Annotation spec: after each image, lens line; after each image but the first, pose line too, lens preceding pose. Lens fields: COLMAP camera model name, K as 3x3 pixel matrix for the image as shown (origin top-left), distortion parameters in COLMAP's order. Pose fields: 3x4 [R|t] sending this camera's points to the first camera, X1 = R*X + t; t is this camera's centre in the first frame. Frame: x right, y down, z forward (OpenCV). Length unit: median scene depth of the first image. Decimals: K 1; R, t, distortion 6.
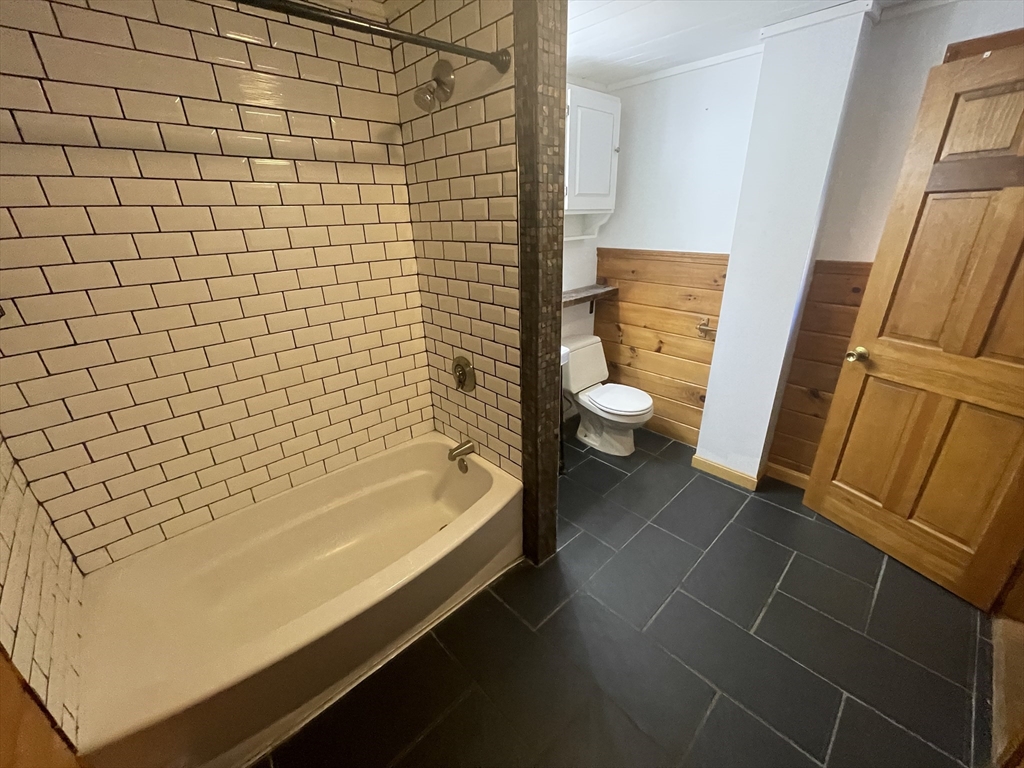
lens RADIAL K [[413.6, 0, 511.3], [0, 413.6, 384.3], [0, 0, 1]] dist [0.000178, 0.000299]
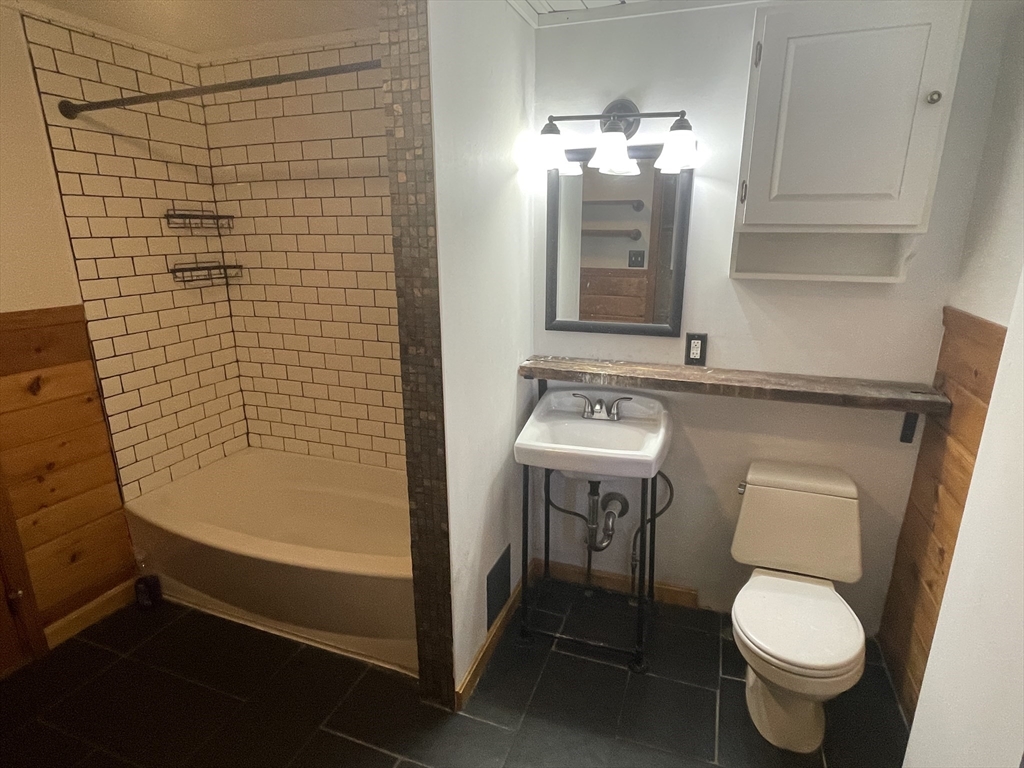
lens RADIAL K [[562.4, 0, 512.4], [0, 562.4, 385.4], [0, 0, 1]] dist [-0.000187, -0.003932]
pose [[0.452487, 0.266394, -0.851052, 1.108073], [-0.349849, 0.930862, 0.105368, -0.306021], [0.820281, 0.250062, 0.514401, 0.654670]]
